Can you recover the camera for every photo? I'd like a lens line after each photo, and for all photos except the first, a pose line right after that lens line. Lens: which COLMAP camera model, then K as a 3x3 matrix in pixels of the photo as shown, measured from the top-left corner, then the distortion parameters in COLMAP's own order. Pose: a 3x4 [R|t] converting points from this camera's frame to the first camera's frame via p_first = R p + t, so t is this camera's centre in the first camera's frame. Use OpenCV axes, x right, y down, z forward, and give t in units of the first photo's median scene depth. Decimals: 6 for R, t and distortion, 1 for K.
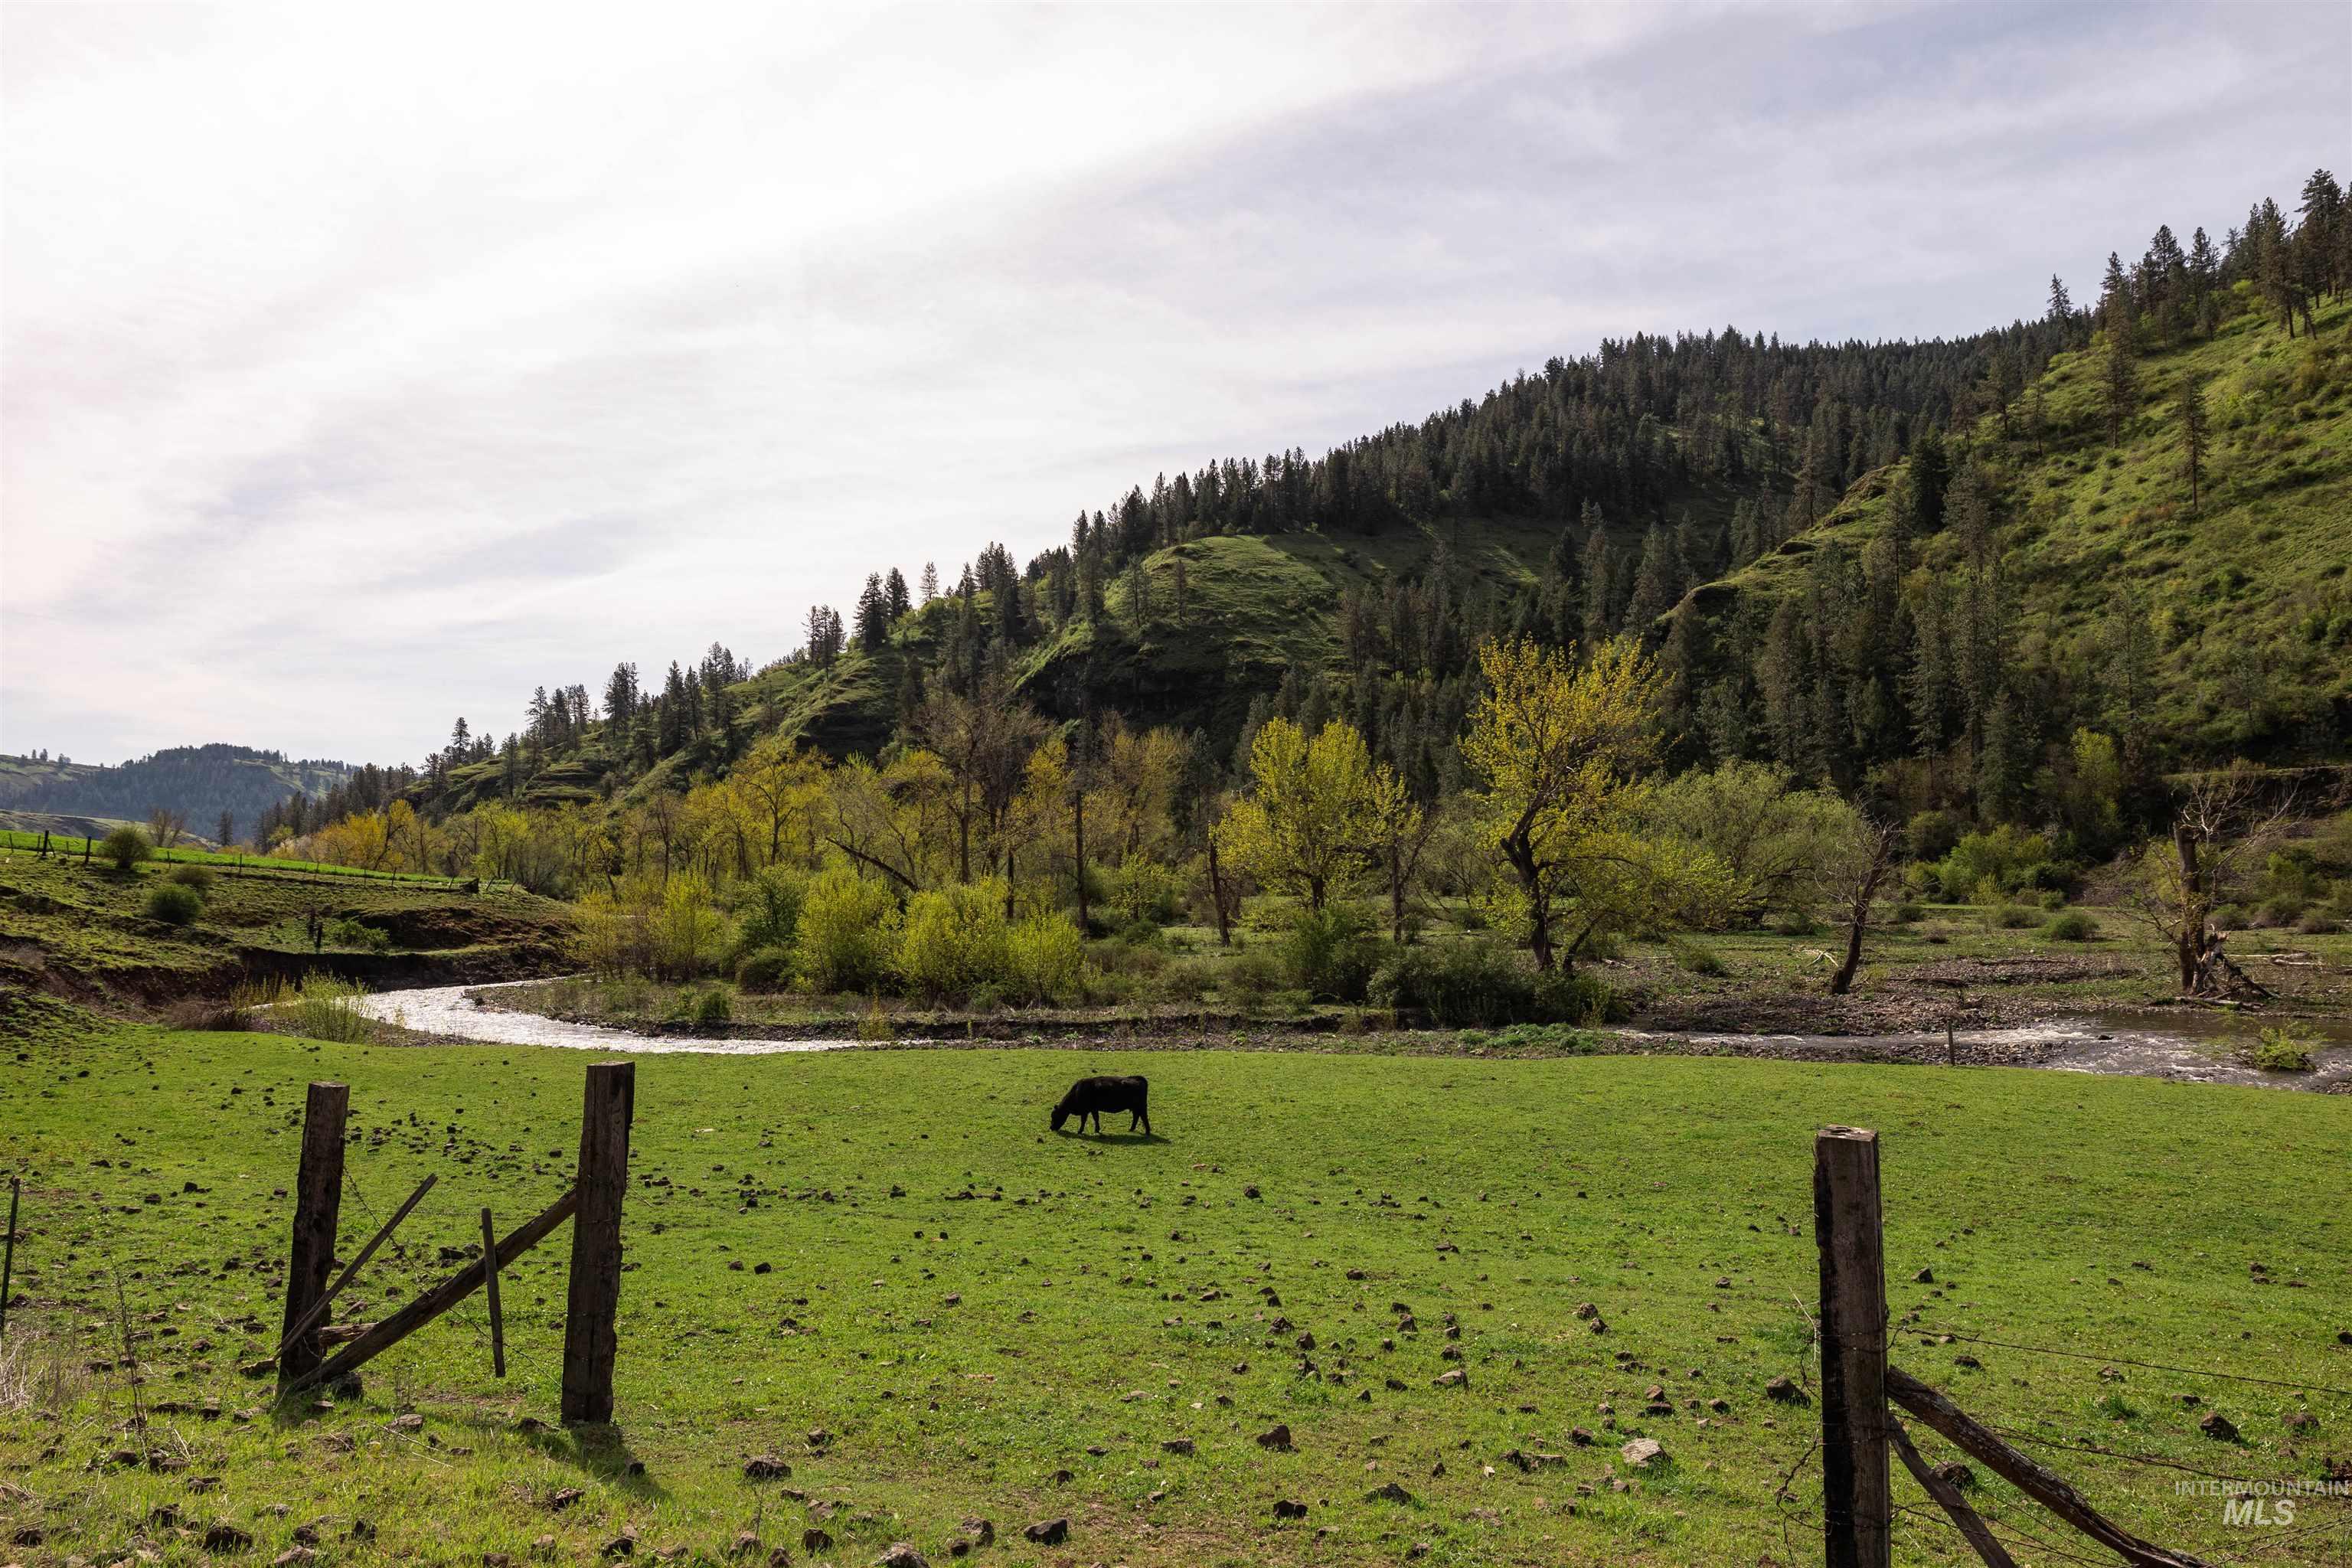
lens RADIAL K [[1444.3, 0, 1176.0], [0, 1444.3, 784.0], [0, 0, 1]] dist [0.001953, 0.000600]
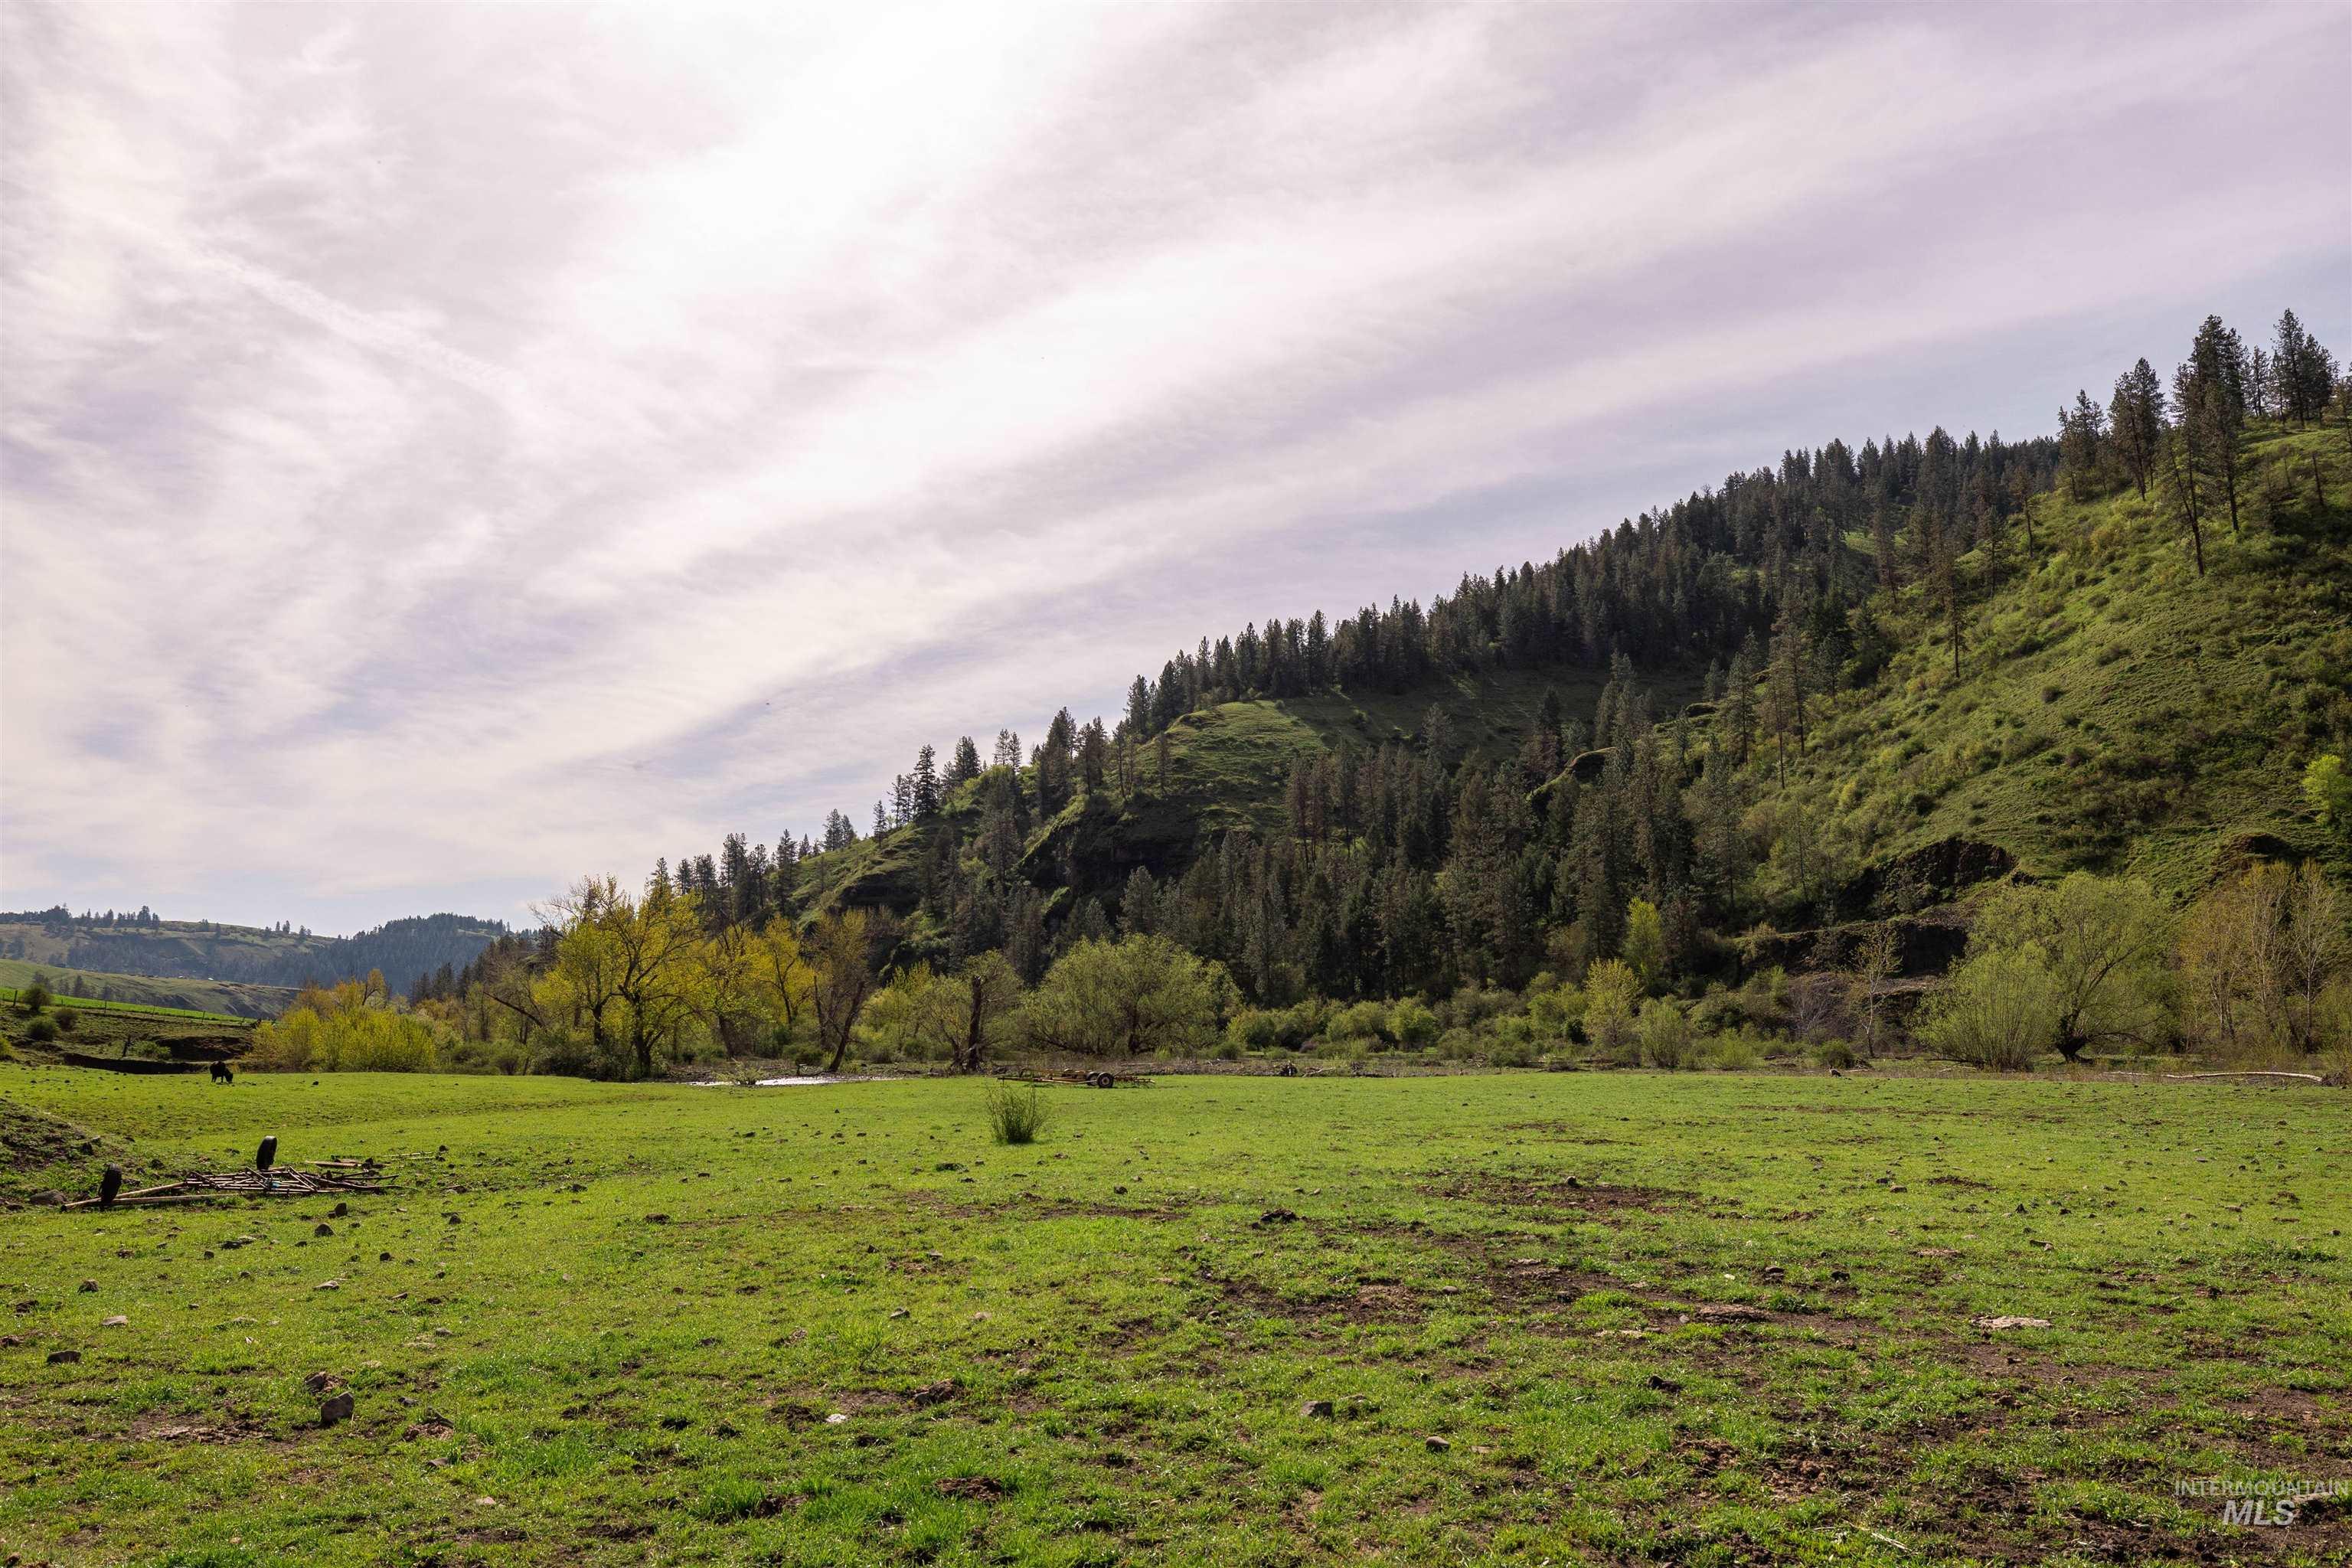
lens RADIAL K [[1682.0, 0, 1181.8], [0, 1682.0, 792.2], [0, 0, 1]] dist [0.002188, 0.000193]
pose [[0.983142, -0.024115, -0.181246, 0.210563], [0.007189, 0.995596, -0.093467, 0.000033], [0.182702, 0.090589, 0.978986, -0.153131]]
